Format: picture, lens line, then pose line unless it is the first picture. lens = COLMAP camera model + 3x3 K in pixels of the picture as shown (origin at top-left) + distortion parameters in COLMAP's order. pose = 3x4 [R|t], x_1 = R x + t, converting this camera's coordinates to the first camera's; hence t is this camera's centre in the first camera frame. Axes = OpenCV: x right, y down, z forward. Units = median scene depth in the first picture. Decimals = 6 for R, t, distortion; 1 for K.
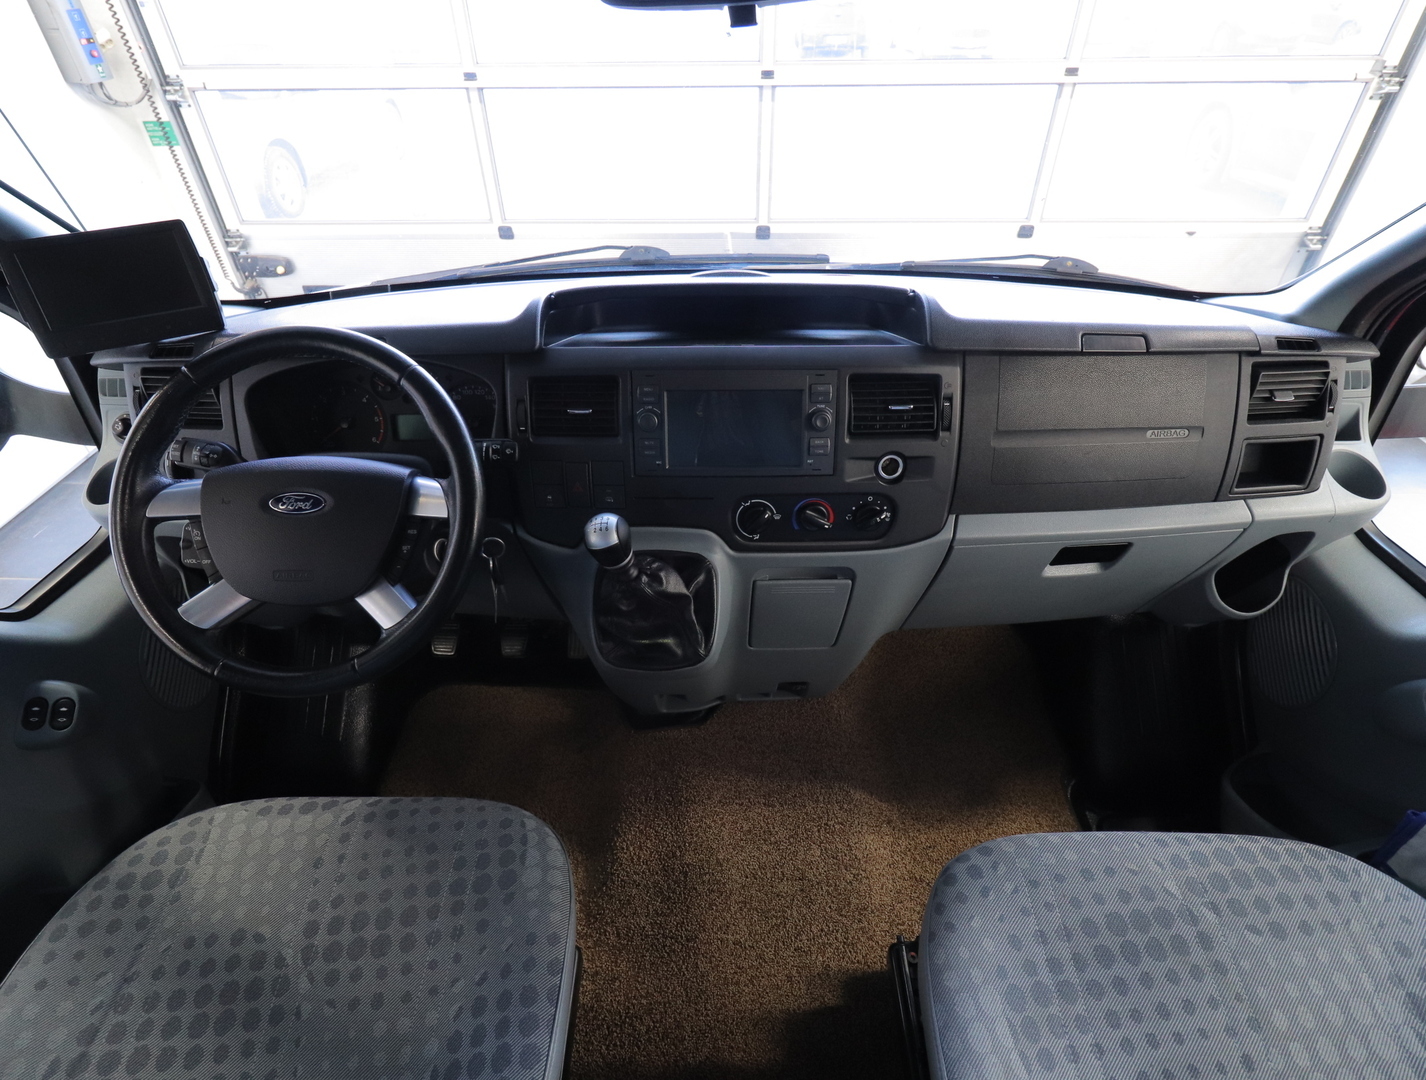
lens RADIAL K [[748.9, 0, 711.4], [0, 748.9, 531.0], [0, 0, 1]] dist [0.000545, 0.000448]
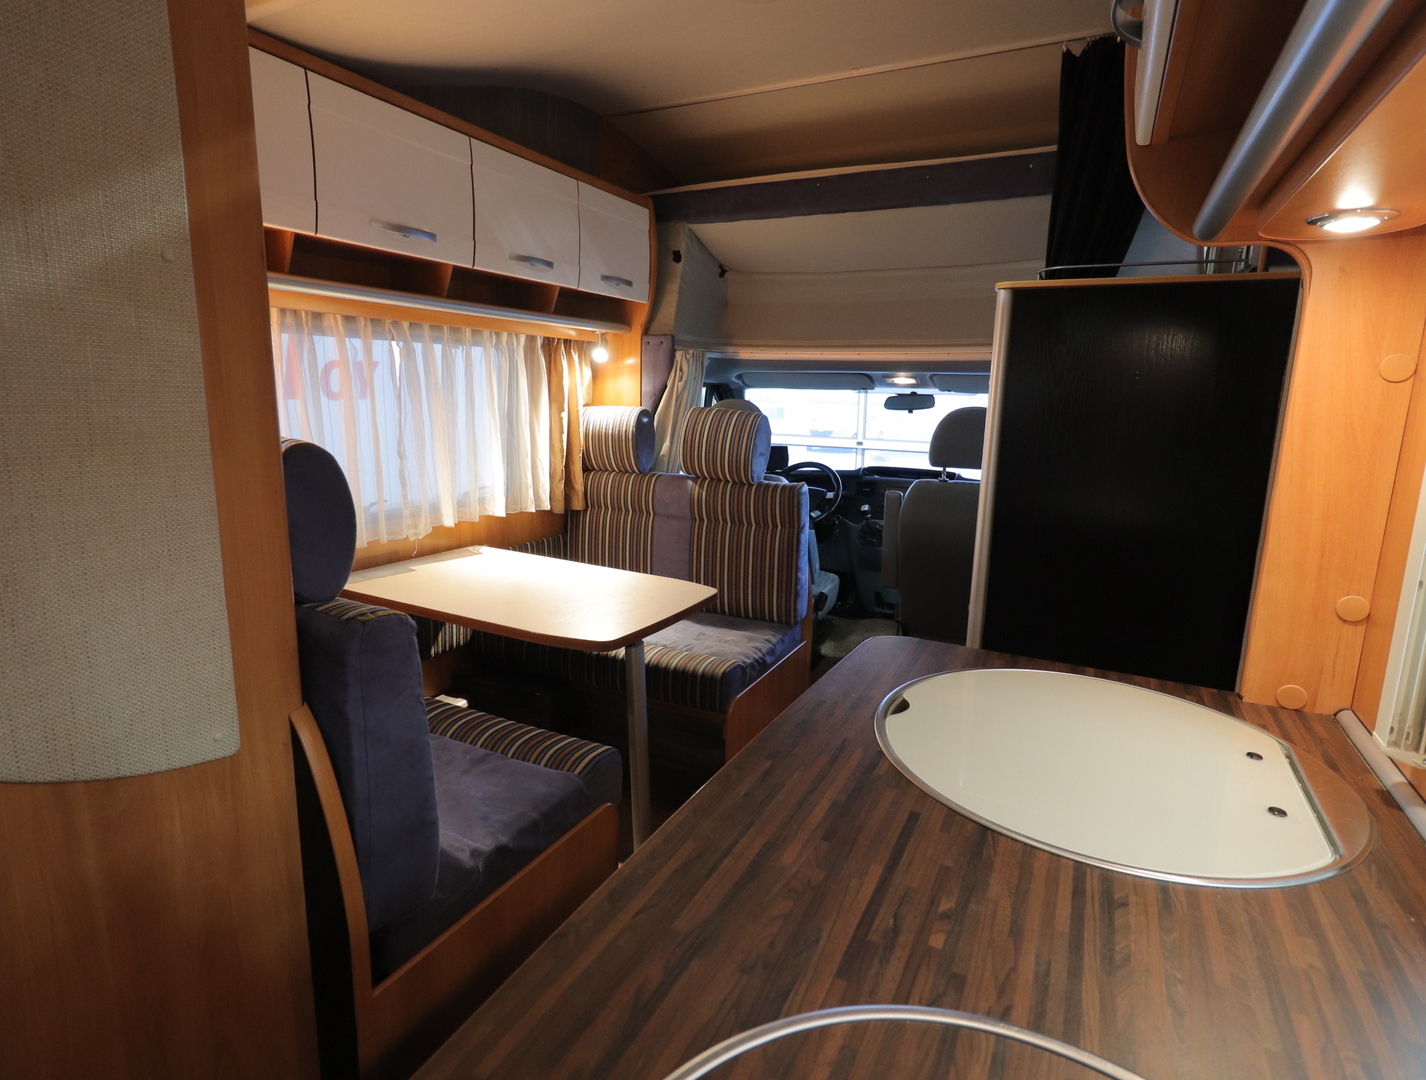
lens RADIAL K [[748.9, 0, 719.5], [0, 748.9, 542.3], [0, 0, 1]] dist [0.000545, 0.000448]
pose [[0.895656, 0.117606, -0.428916, 0.872935], [-0.292515, 0.882231, -0.368923, 1.792756], [0.335015, 0.455892, 0.824577, -2.460629]]
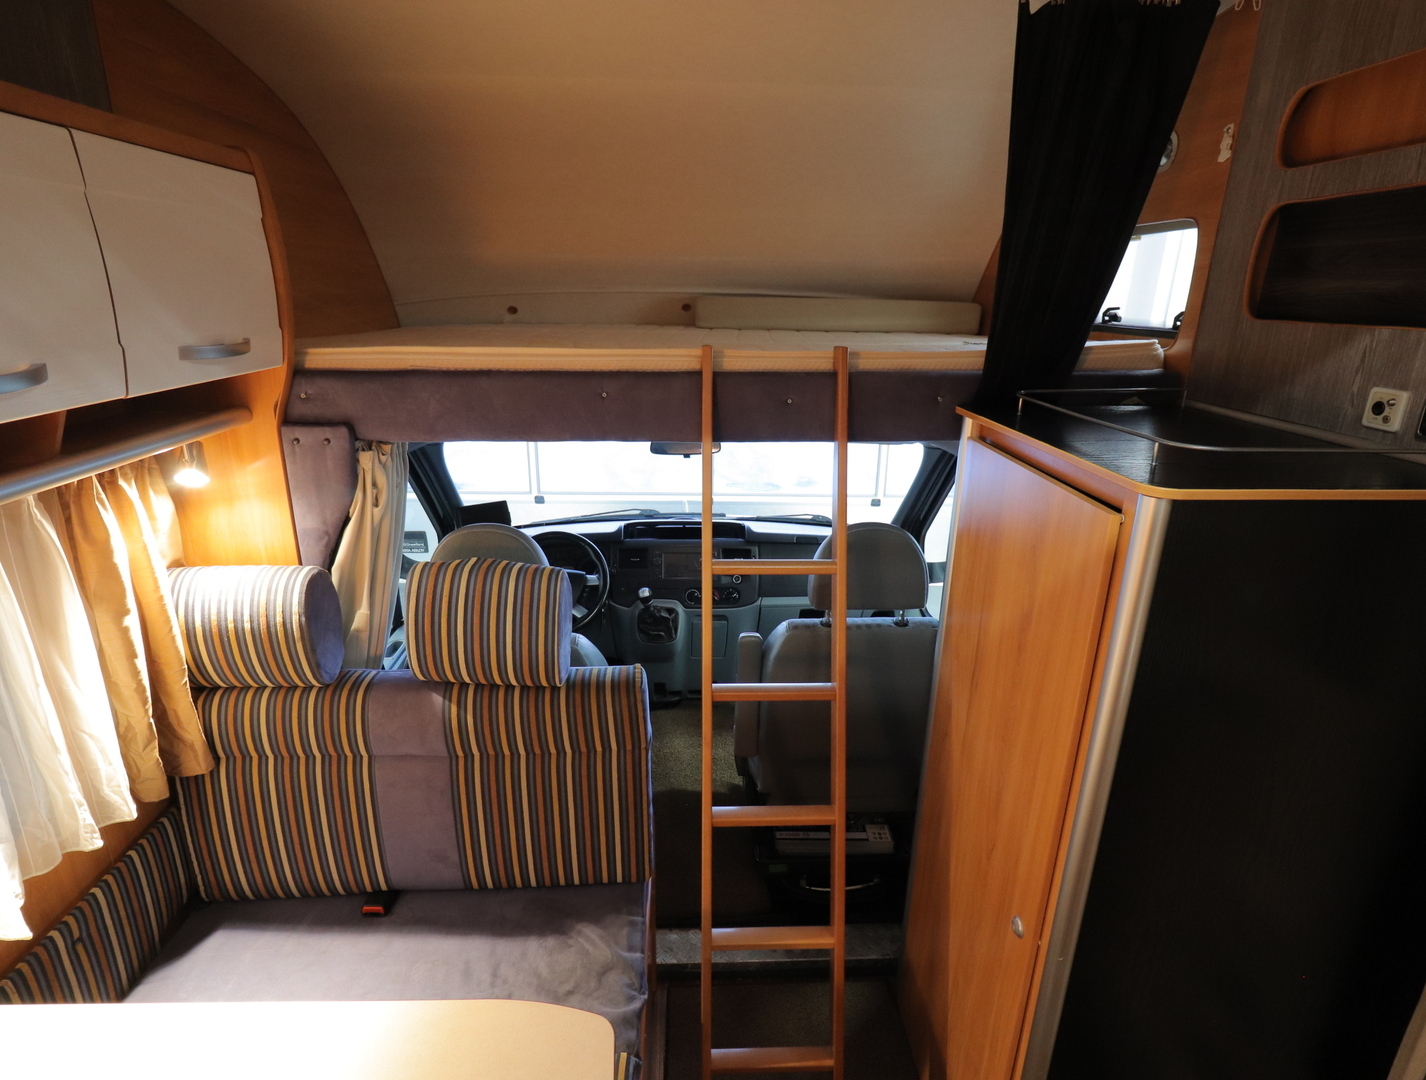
lens RADIAL K [[748.9, 0, 717.5], [0, 748.9, 534.5], [0, 0, 1]] dist [0.000545, 0.000448]
pose [[0.998113, 0.008290, 0.060838, -0.024052], [0.011860, 0.946157, -0.323490, 0.713297], [-0.060244, 0.323601, 0.944274, -1.882156]]
